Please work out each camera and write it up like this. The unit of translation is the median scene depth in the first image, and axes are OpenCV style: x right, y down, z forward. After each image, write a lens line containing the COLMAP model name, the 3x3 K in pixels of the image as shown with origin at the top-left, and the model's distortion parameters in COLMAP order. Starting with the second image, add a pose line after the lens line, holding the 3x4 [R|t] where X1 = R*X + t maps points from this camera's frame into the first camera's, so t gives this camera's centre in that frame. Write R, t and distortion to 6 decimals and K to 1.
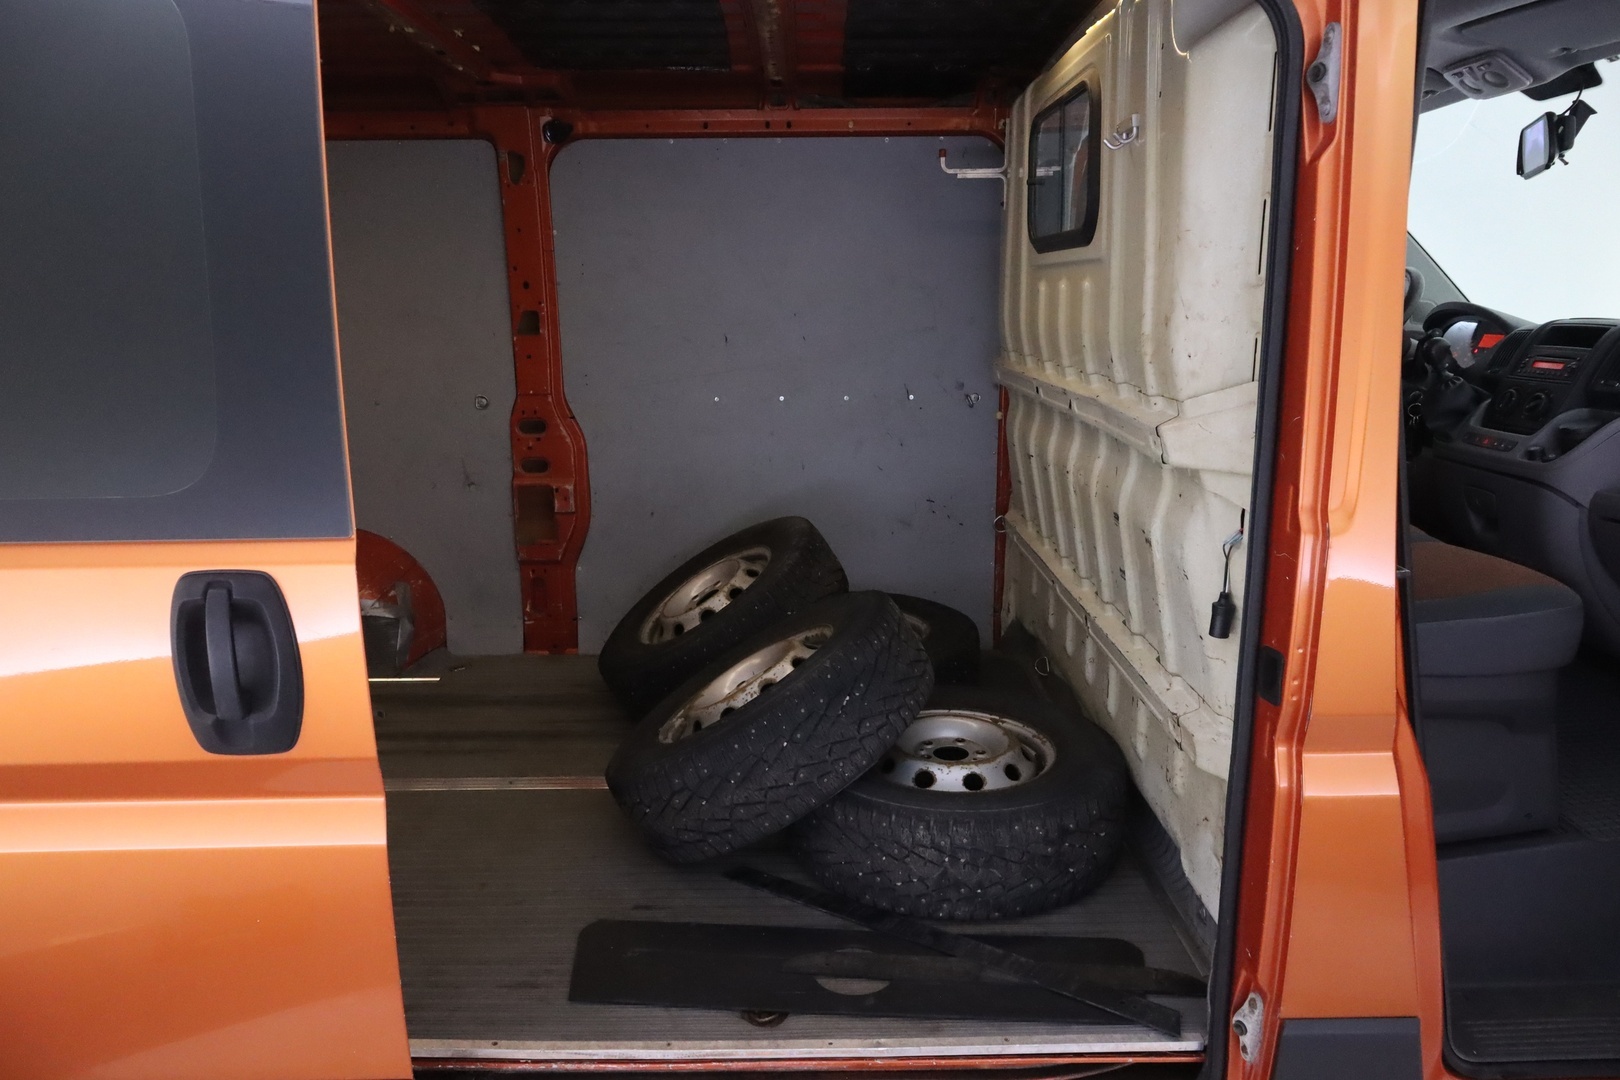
lens RADIAL K [[1088.7, 0, 814.1], [0, 1088.7, 535.2], [0, 0, 1]] dist [0.009208, 0.002456]
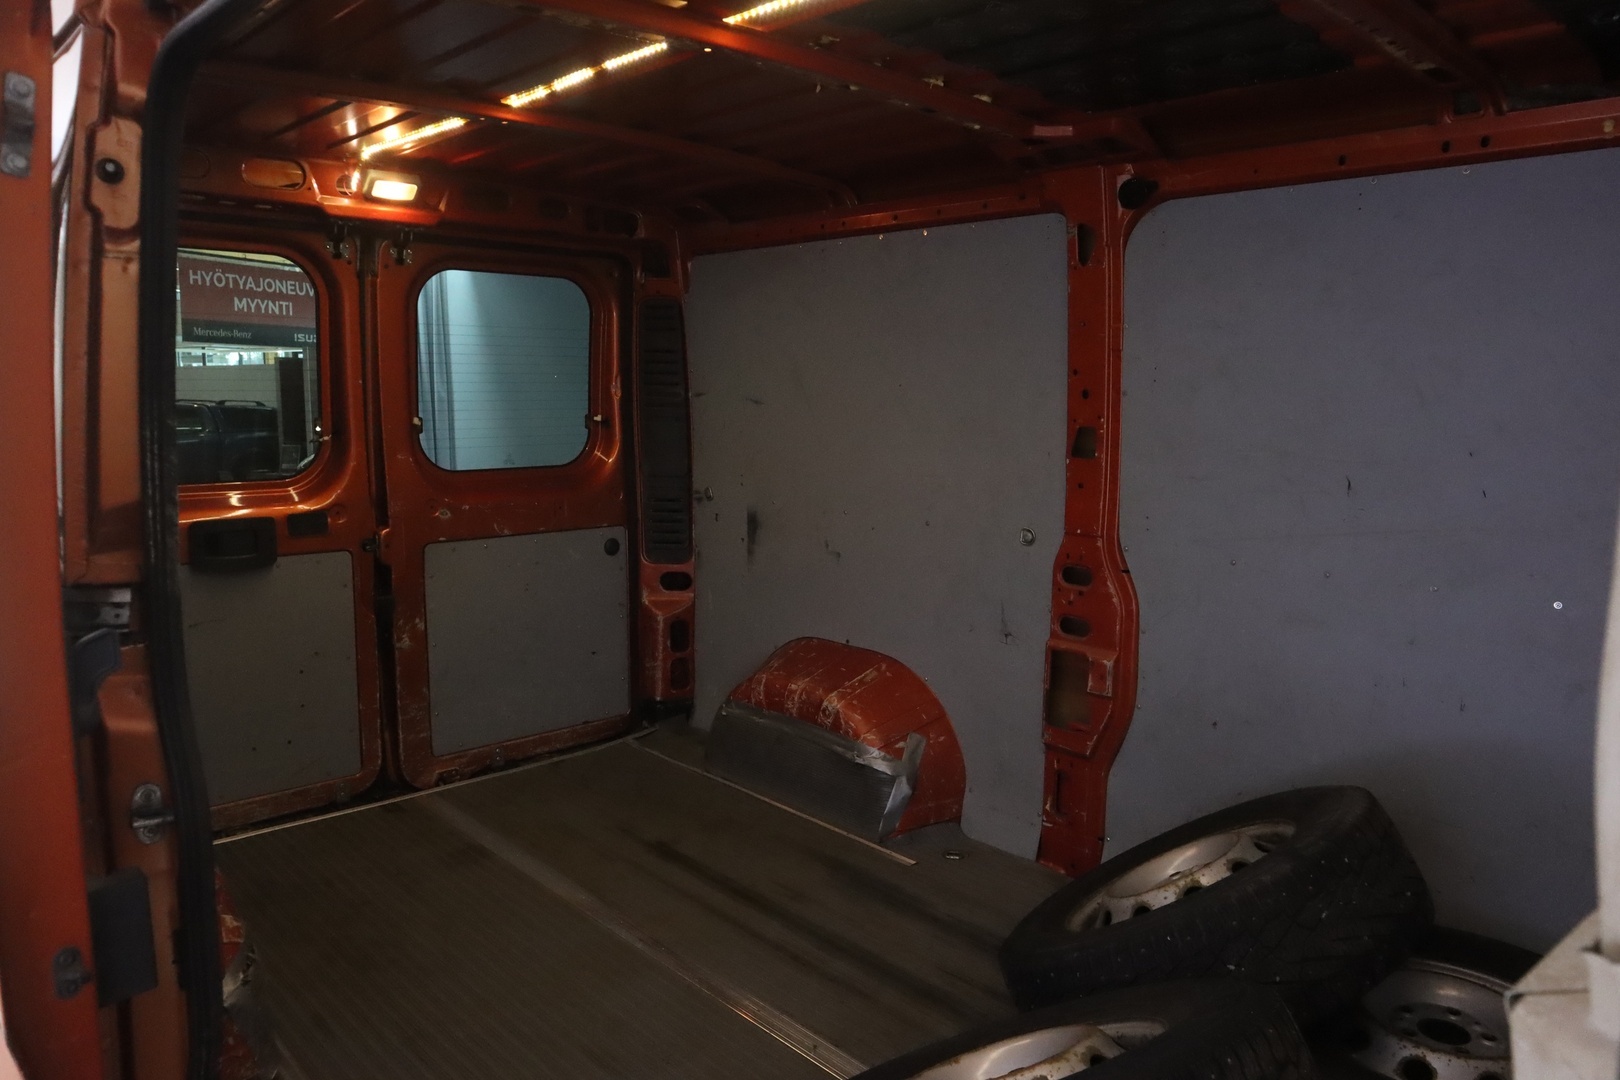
lens RADIAL K [[1142.5, 0, 808.8], [0, 1142.5, 541.9], [0, 0, 1]] dist [0.007010, -0.002389]
pose [[0.674783, 0.120860, -0.728053, 0.195729], [-0.182004, 0.983283, -0.005458, -0.084582], [0.715222, 0.136192, 0.685499, 0.313727]]
